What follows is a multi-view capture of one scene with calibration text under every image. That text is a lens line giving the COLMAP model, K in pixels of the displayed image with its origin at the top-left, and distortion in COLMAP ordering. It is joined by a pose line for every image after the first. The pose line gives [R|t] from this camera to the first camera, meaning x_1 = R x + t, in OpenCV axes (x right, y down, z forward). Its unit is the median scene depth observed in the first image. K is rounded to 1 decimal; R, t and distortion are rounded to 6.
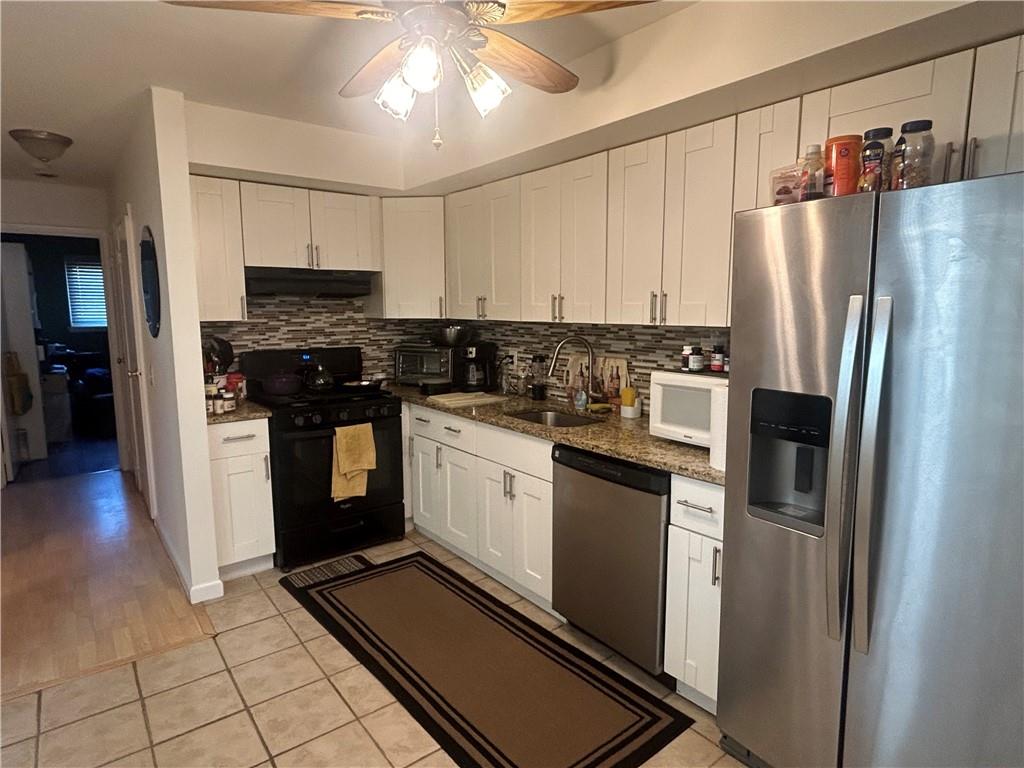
lens RADIAL K [[582.0, 0, 508.5], [0, 582.0, 385.9], [0, 0, 1]] dist [0.004822, -0.002374]
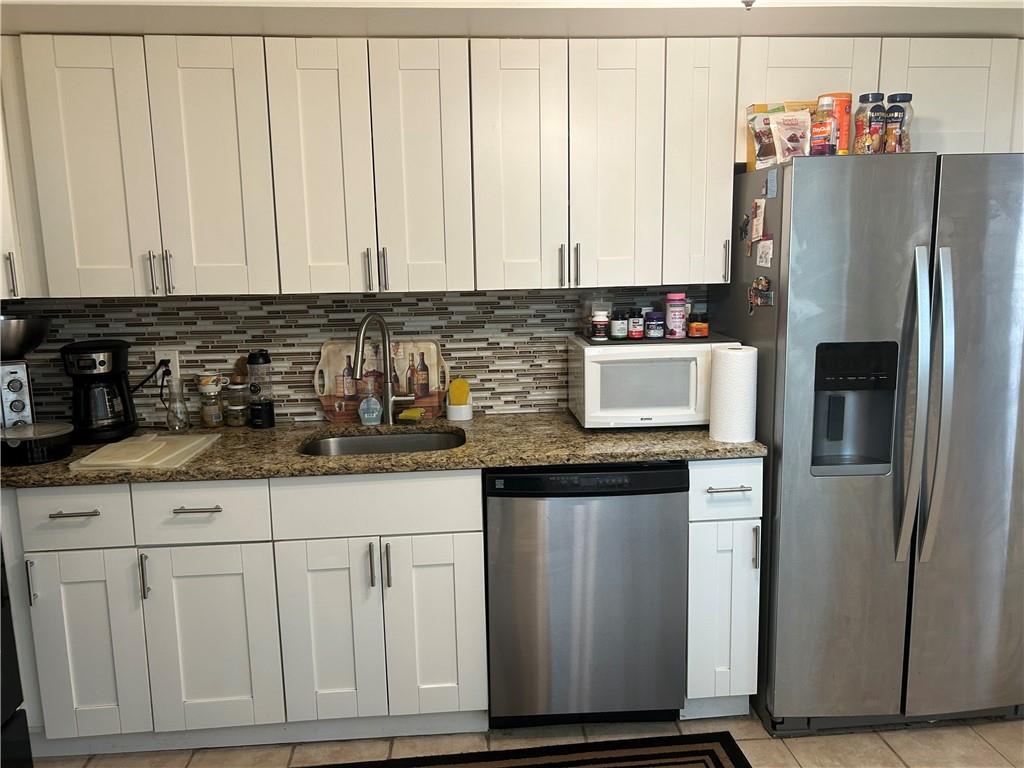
lens RADIAL K [[775.2, 0, 507.3], [0, 775.2, 386.6], [0, 0, 1]] dist [0.059154, -0.064330]
pose [[0.551725, -0.140885, 0.822041, -0.529466], [0.131642, 0.987985, 0.080972, -0.055743], [-0.823571, 0.063541, 0.563642, 0.398653]]
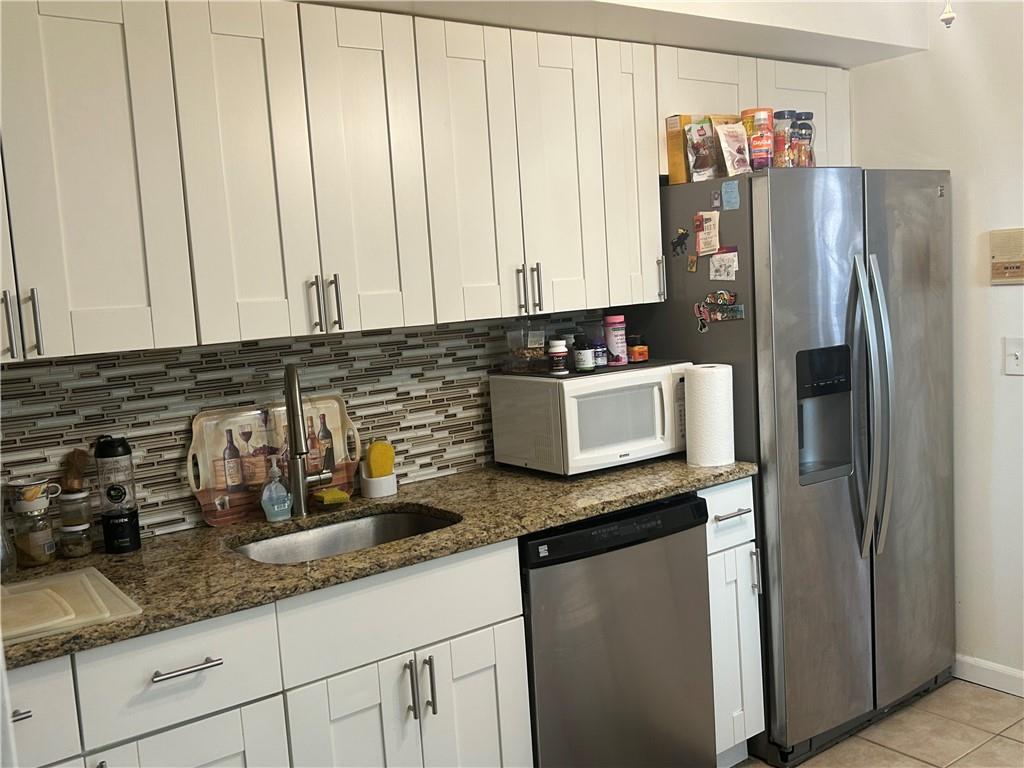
lens RADIAL K [[989.8, 0, 516.8], [0, 989.8, 393.1], [0, 0, 1]] dist [0.041178, 0.000000]
pose [[0.016461, -0.109842, 0.993813, -0.697765], [0.202371, 0.973742, 0.104272, -0.111042], [-0.979171, 0.199403, 0.038257, 0.798857]]
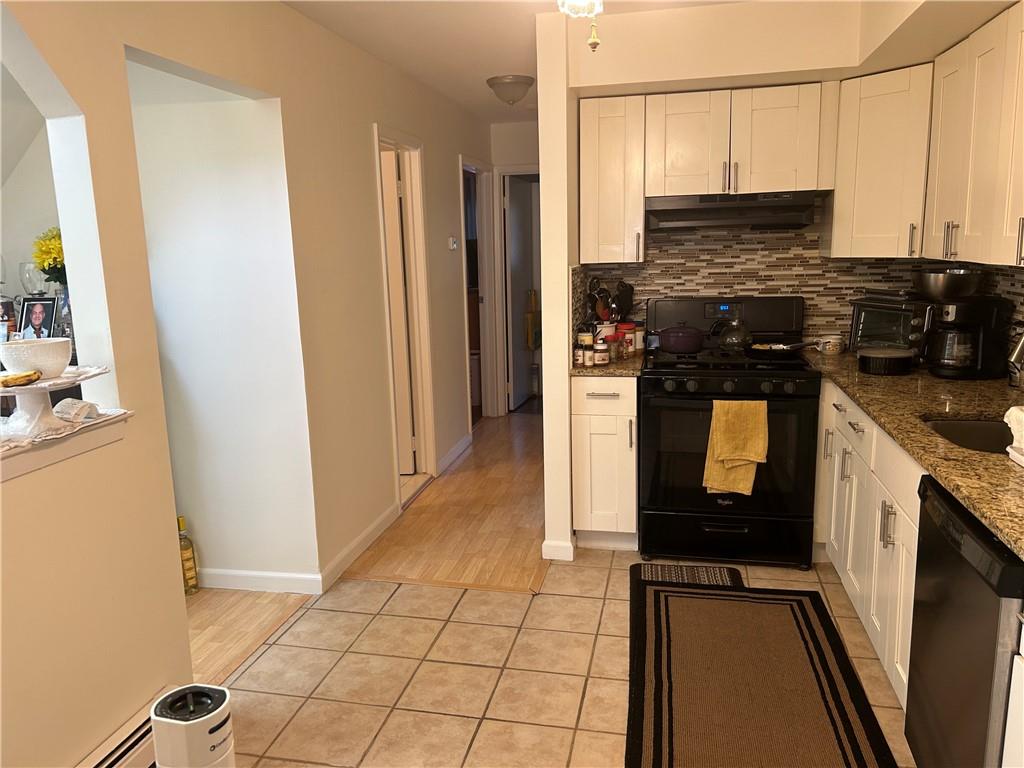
lens RADIAL K [[775.2, 0, 507.1], [0, 775.2, 390.2], [0, 0, 1]] dist [0.059154, -0.064330]
pose [[0.637531, 0.130884, -0.759226, 0.344947], [-0.083259, 0.991397, 0.100995, -0.025924], [0.765913, -0.001175, 0.642943, 0.121804]]
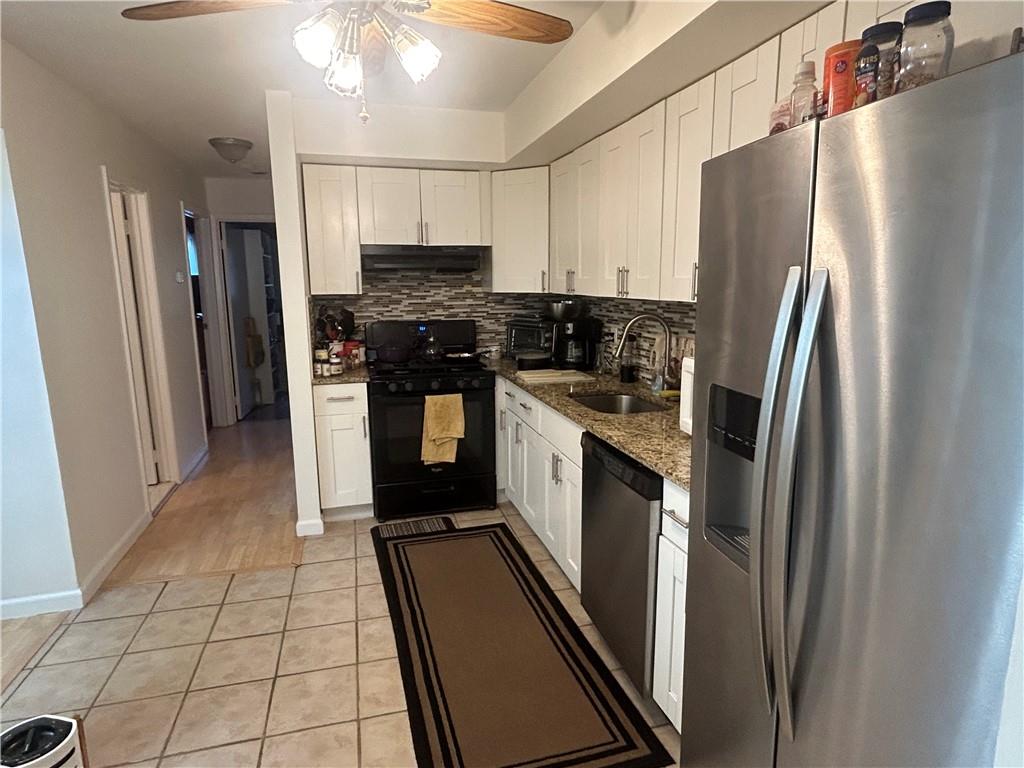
lens RADIAL K [[582.0, 0, 510.0], [0, 582.0, 385.4], [0, 0, 1]] dist [0.004822, -0.002374]
pose [[0.921960, 0.066066, -0.381608, 0.269040], [-0.049081, 0.997329, 0.054085, -0.013238], [0.384162, -0.031135, 0.922740, 0.085615]]
